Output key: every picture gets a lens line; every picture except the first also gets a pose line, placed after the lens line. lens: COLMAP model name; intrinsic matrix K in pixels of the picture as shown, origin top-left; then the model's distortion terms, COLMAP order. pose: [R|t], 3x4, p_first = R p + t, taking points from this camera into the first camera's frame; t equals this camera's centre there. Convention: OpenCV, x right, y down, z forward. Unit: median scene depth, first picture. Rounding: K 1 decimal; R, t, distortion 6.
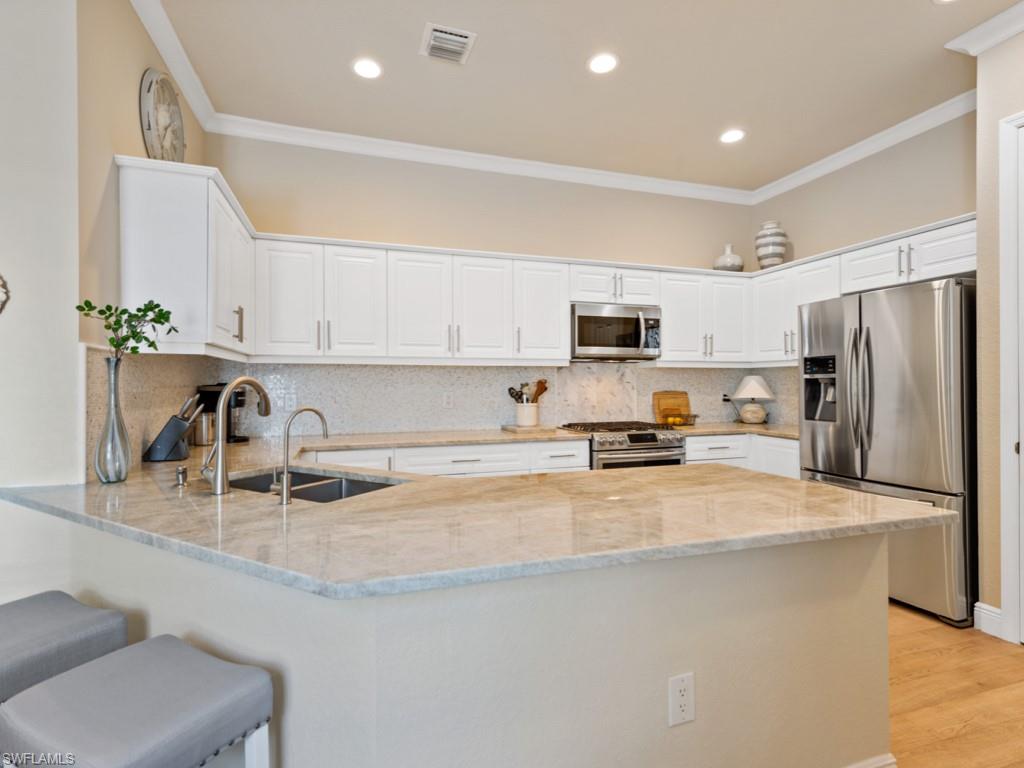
lens RADIAL K [[481.1, 0, 512.4], [0, 481.1, 375.1], [0, 0, 1]] dist [0.001194, 0.000267]
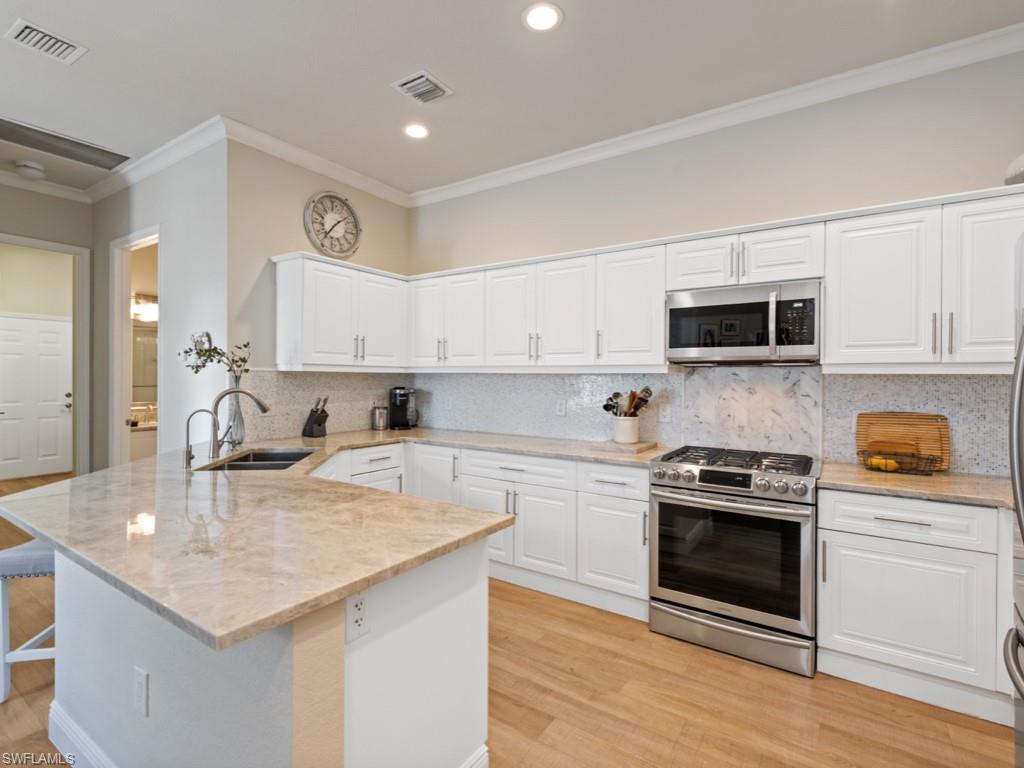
lens RADIAL K [[496.9, 0, 518.1], [0, 496.9, 387.4], [0, 0, 1]] dist [0.013077, -0.001767]
pose [[0.636163, 0.014849, -0.771412, 0.598219], [-0.010526, 0.999889, 0.010566, -0.000048], [0.771483, 0.001398, 0.636249, 0.278638]]
